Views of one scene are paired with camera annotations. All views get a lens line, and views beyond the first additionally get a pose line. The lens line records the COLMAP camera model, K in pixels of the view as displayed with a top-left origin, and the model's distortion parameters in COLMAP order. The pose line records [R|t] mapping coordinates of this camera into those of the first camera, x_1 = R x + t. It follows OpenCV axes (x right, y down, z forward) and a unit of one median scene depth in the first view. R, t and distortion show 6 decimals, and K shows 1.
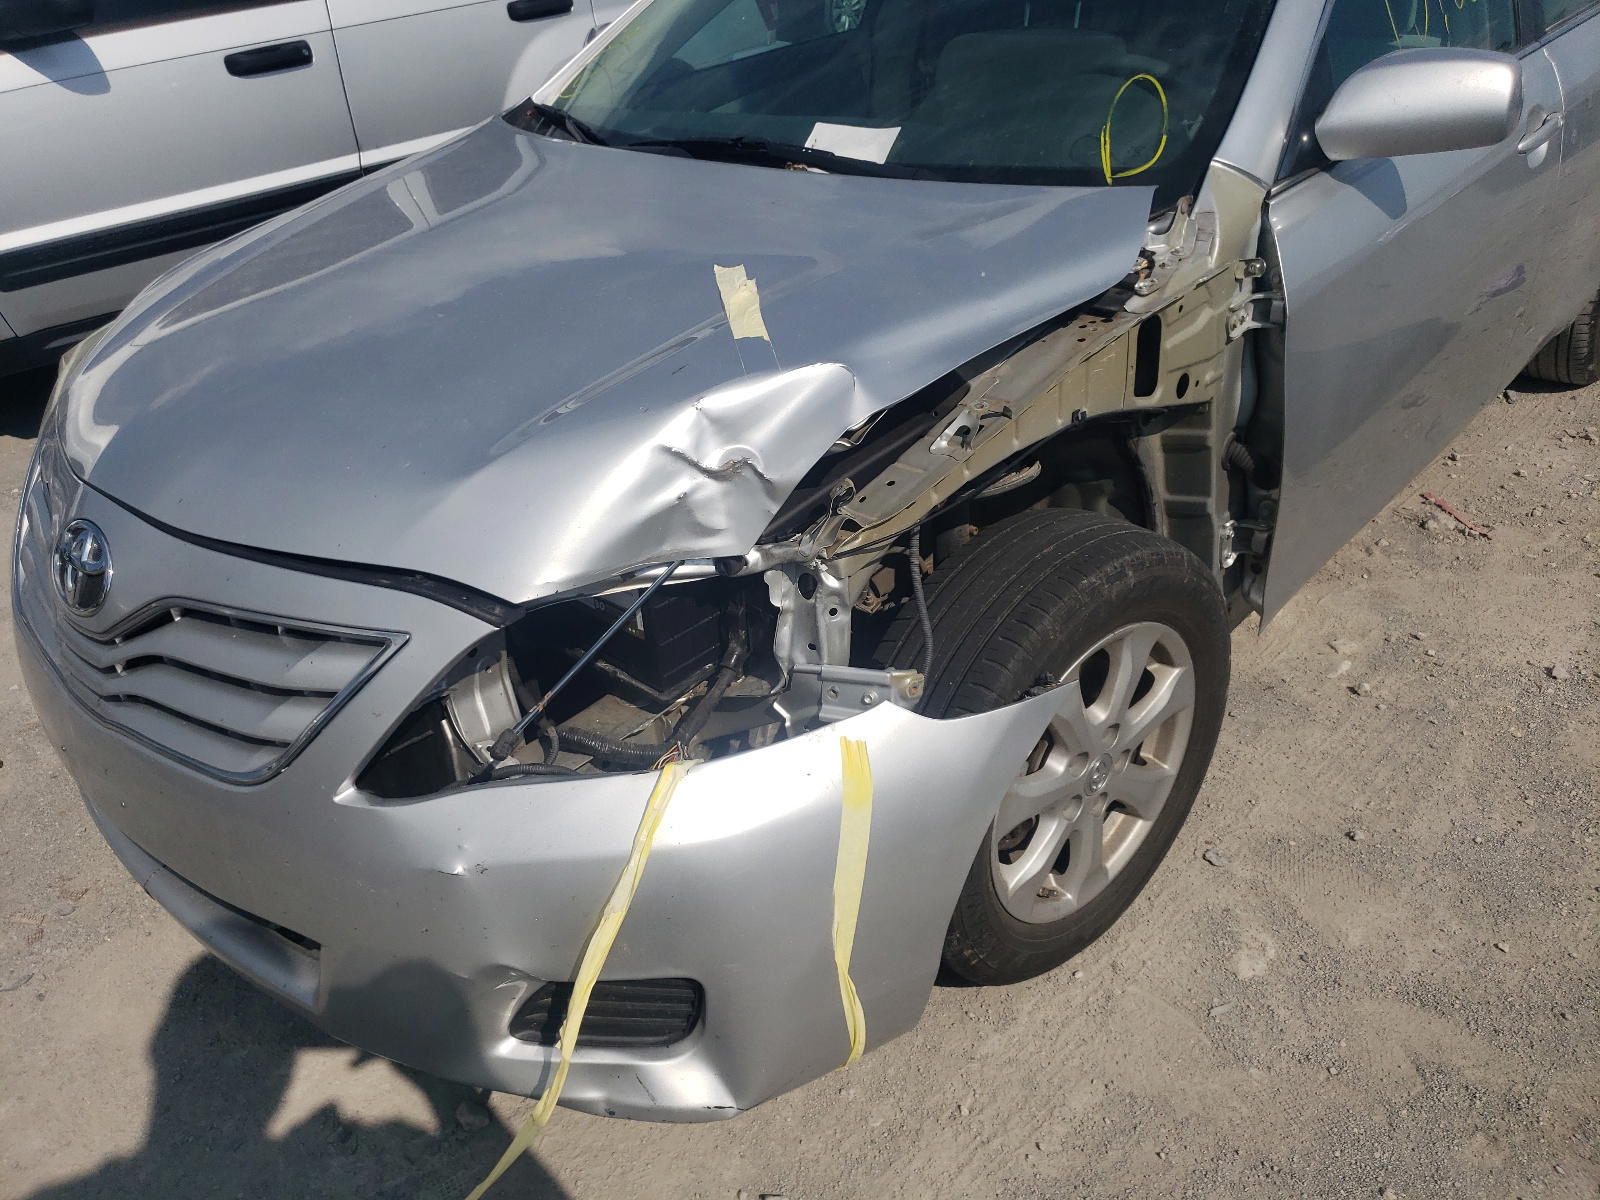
lens RADIAL K [[1273.8, 0, 798.8], [0, 1273.8, 600.9], [0, 0, 1]] dist [0.032115, 0.024225]
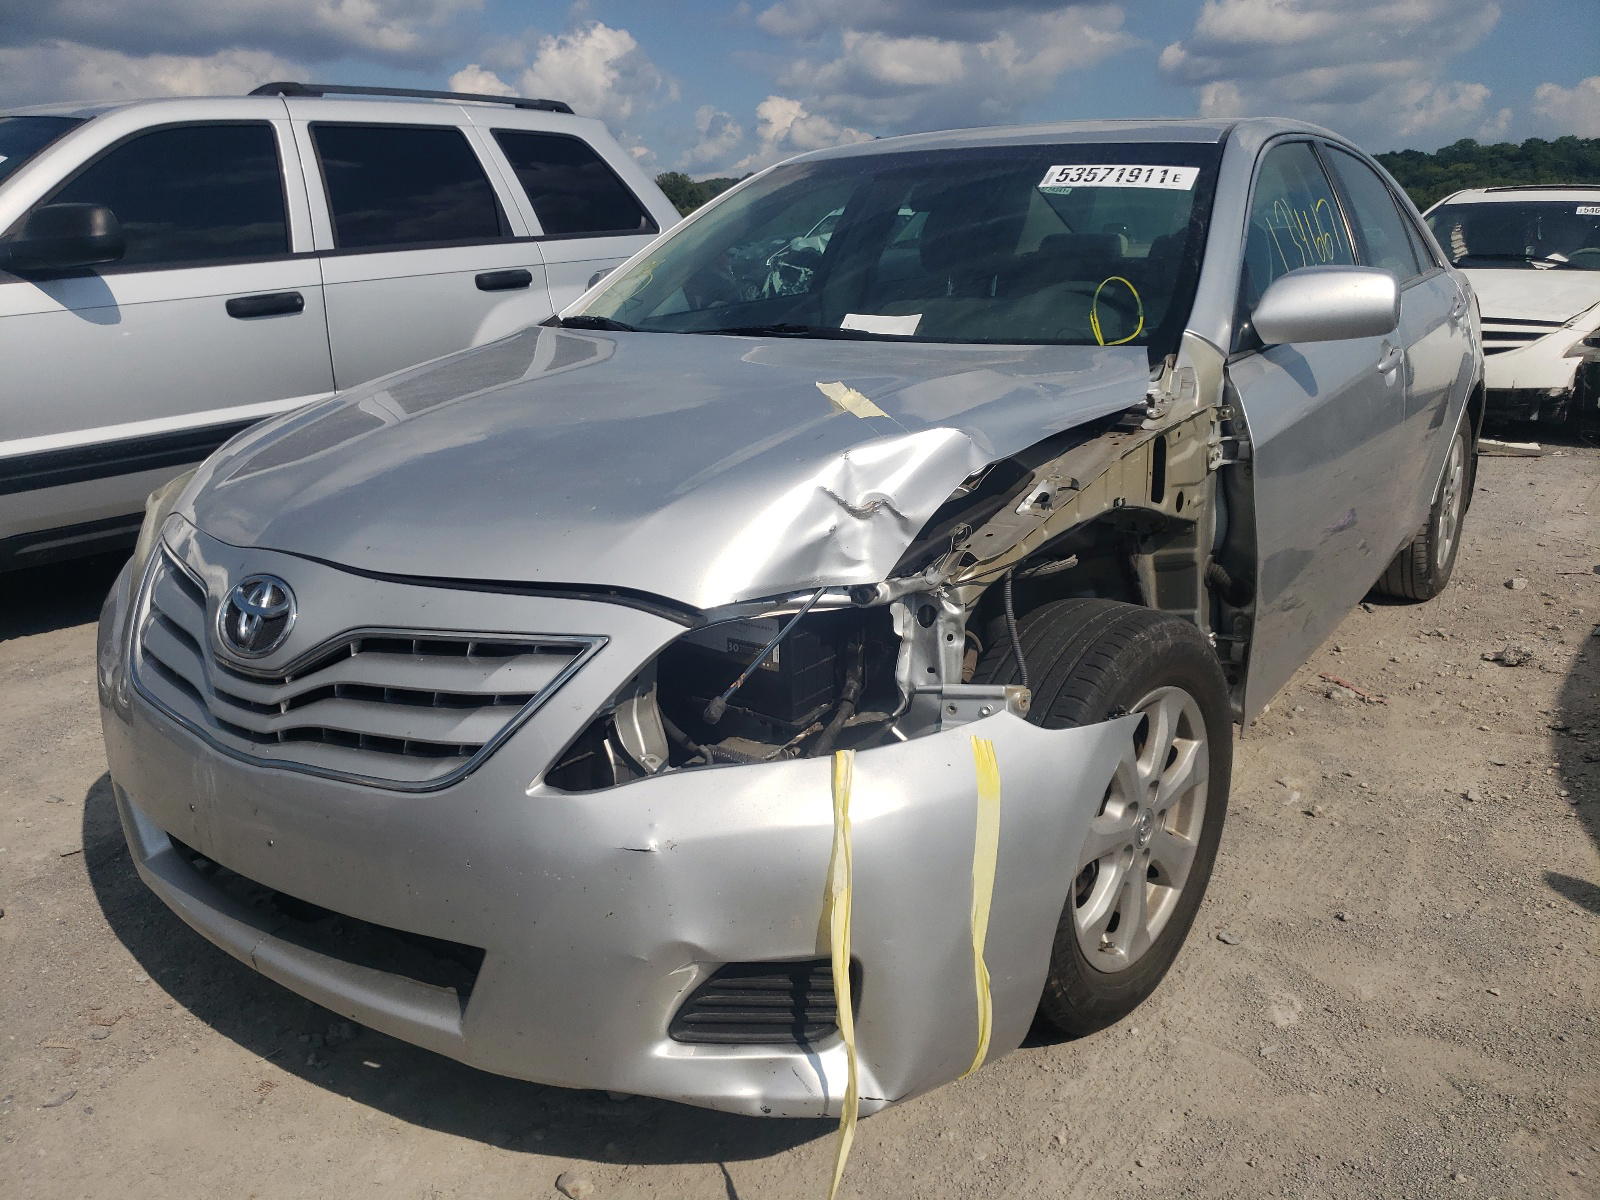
lens RADIAL K [[1273.8, 0, 802.7], [0, 1273.8, 597.1], [0, 0, 1]] dist [0.032115, 0.024225]
pose [[0.991281, 0.007299, 0.131562, -0.217890], [0.025561, 0.968844, -0.246350, 0.214174], [-0.129261, 0.247565, 0.960210, -0.092423]]
